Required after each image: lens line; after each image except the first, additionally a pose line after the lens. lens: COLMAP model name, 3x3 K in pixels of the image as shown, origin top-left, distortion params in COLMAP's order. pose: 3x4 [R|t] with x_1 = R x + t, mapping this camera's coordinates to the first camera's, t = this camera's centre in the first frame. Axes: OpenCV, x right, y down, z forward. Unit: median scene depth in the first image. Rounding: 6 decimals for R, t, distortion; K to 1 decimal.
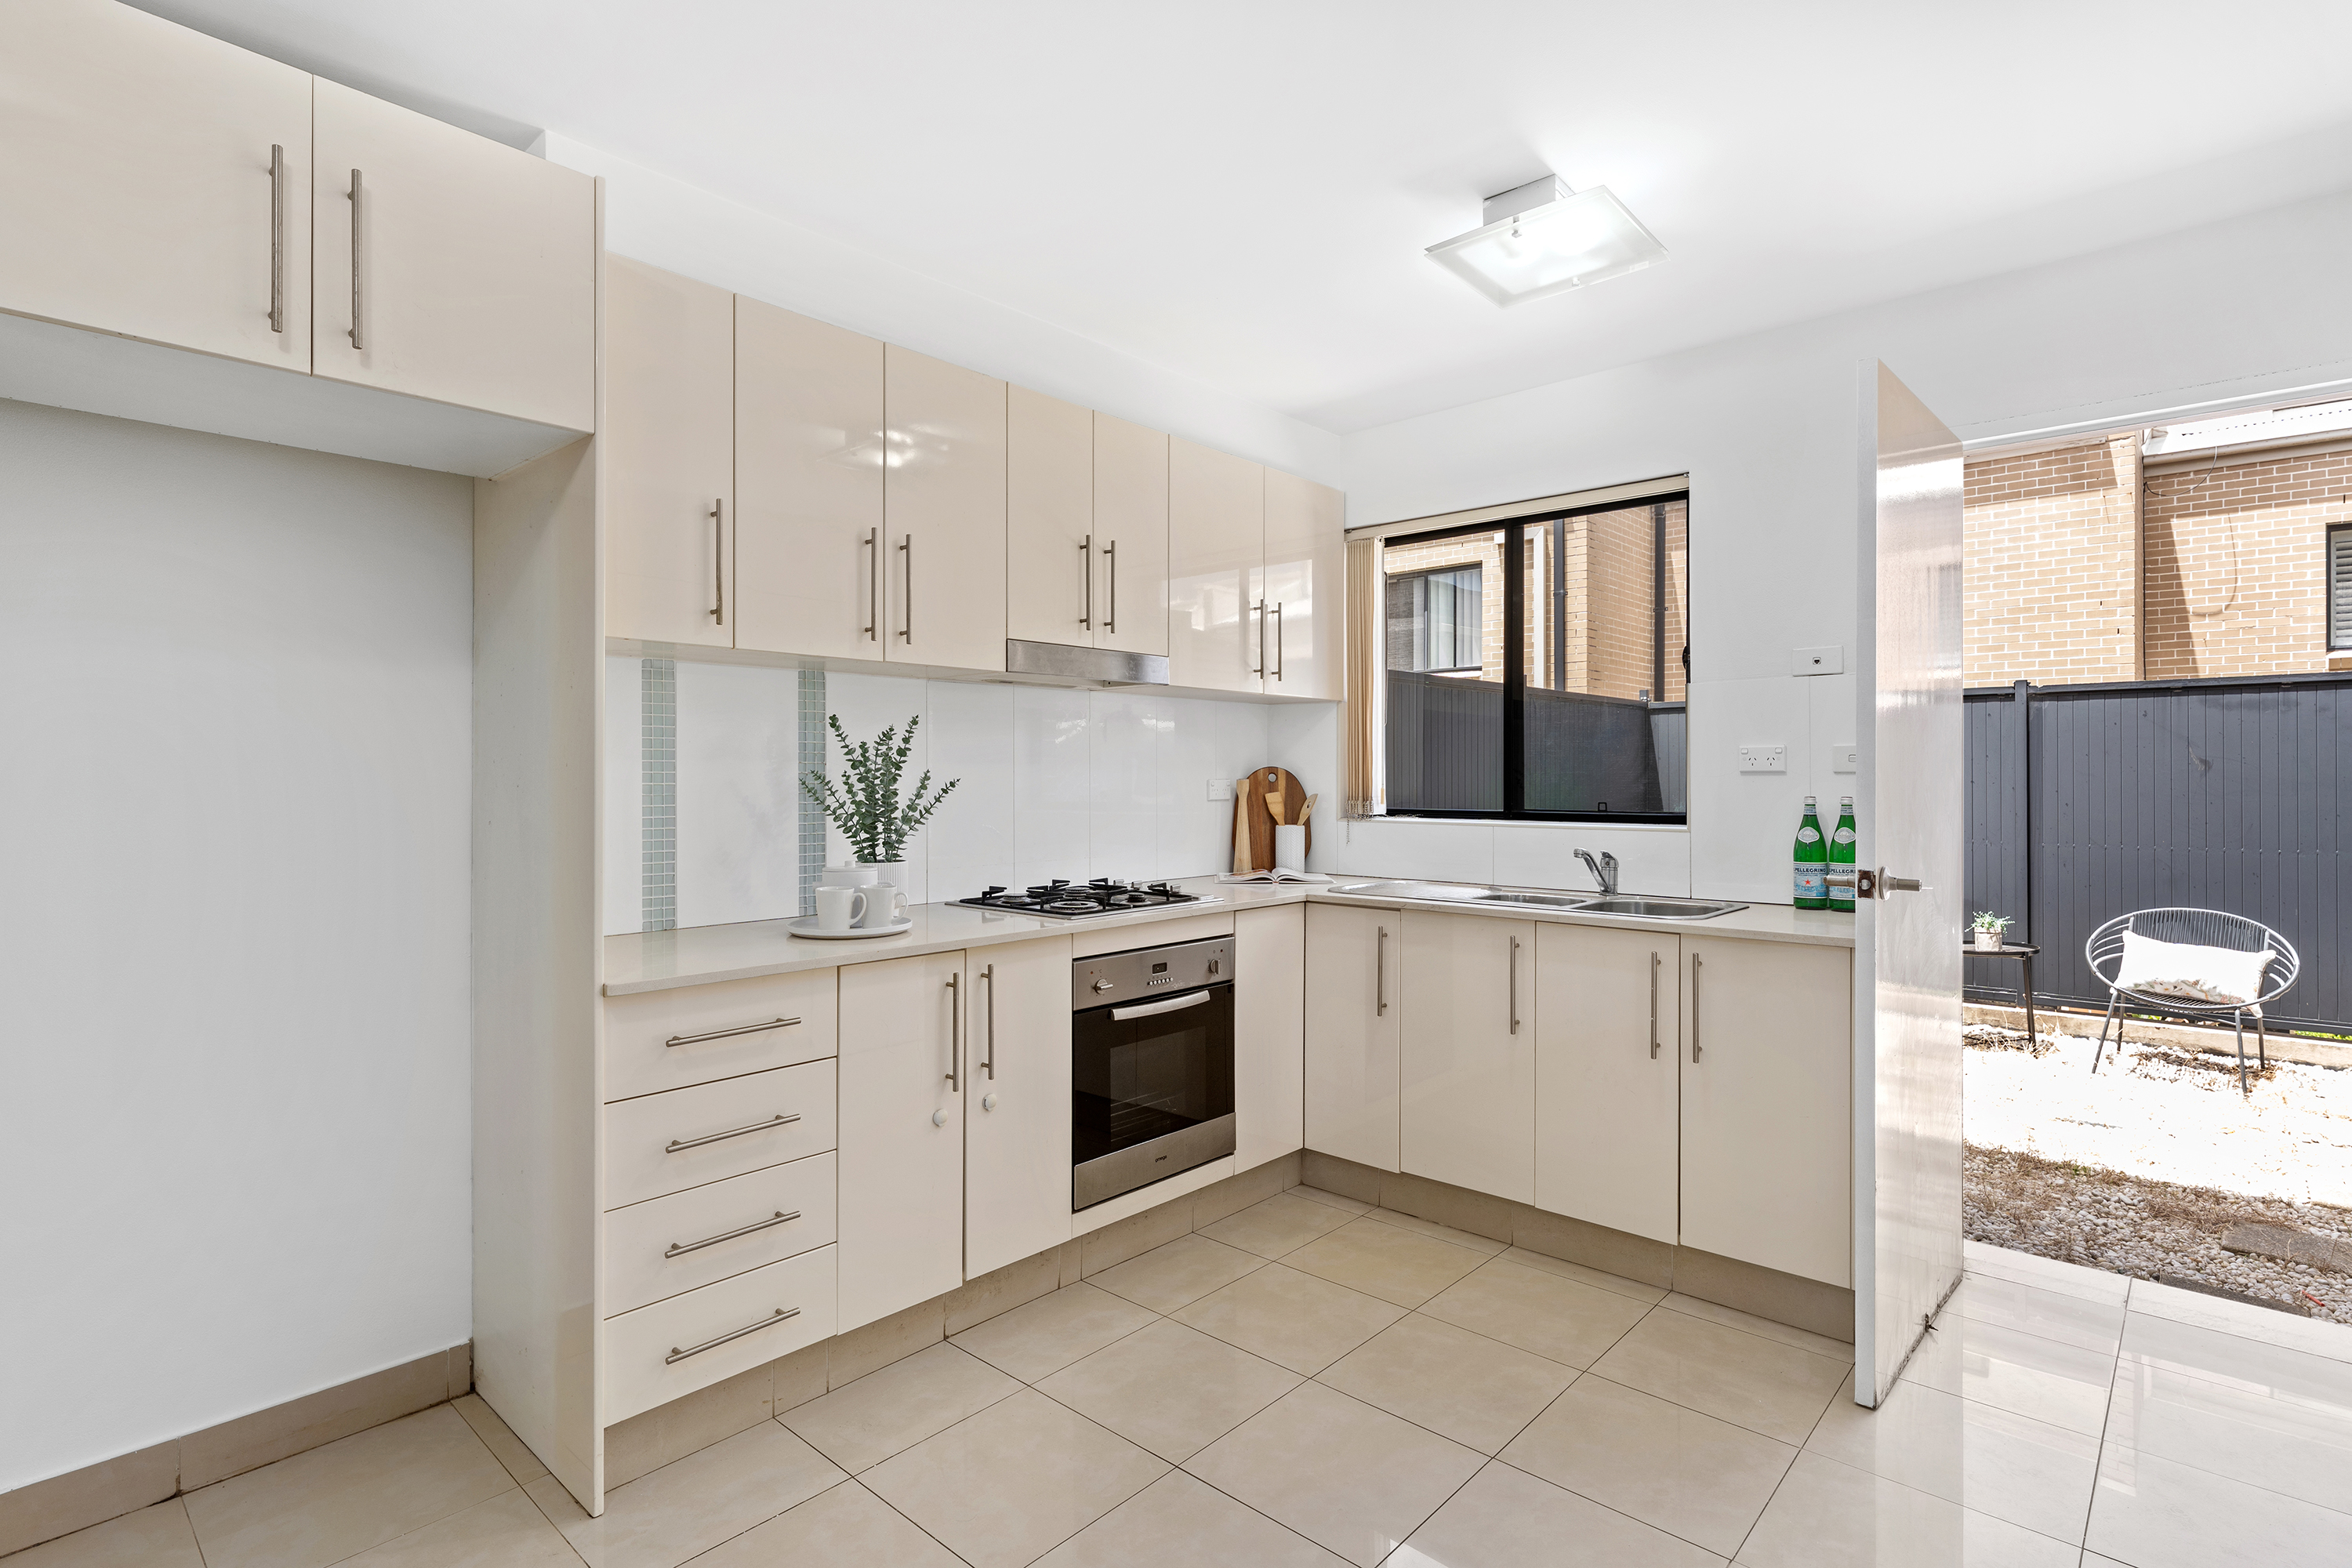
lens RADIAL K [[1151.7, 0, 1172.8], [0, 1151.7, 774.4], [0, 0, 1]] dist [-0.000276, -0.000149]
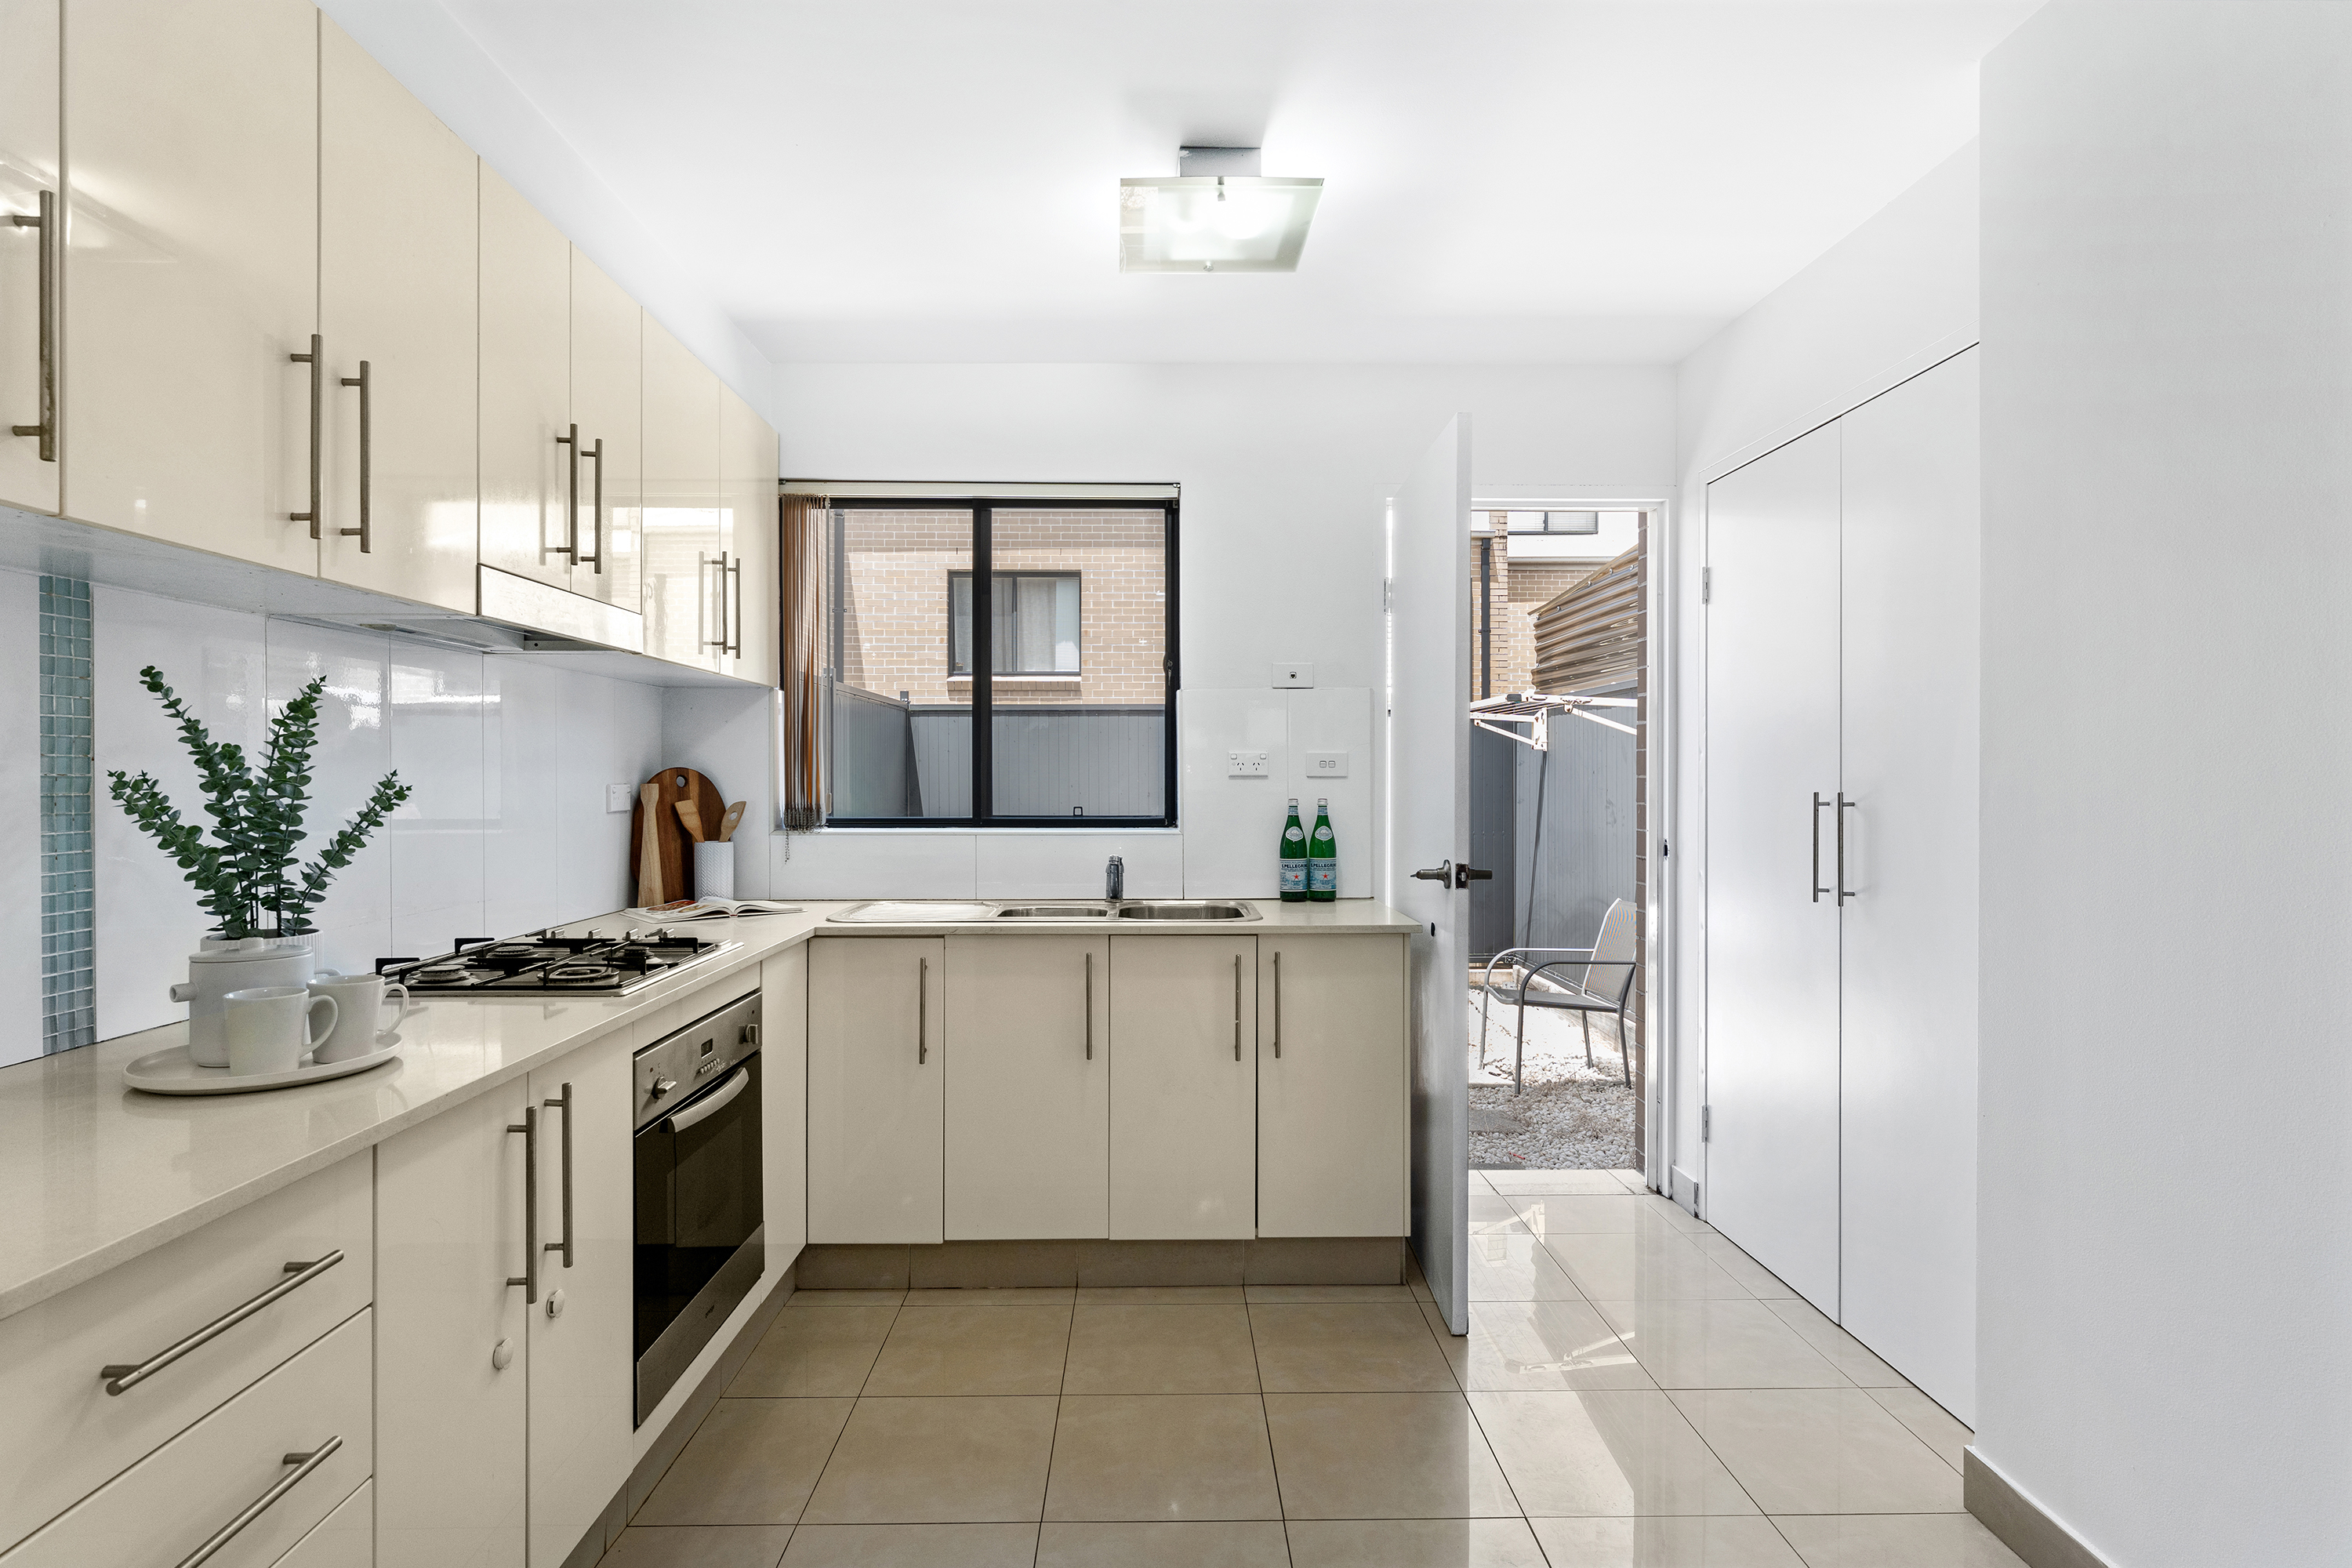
lens RADIAL K [[1182.8, 0, 1176.0], [0, 1182.8, 784.0], [0, 0, 1]] dist [0.001380, 0.000580]
pose [[0.727523, -0.002889, 0.686077, -0.302984], [-0.002346, 0.999975, 0.006698, -0.002242], [-0.686079, -0.006482, 0.727498, 0.258862]]
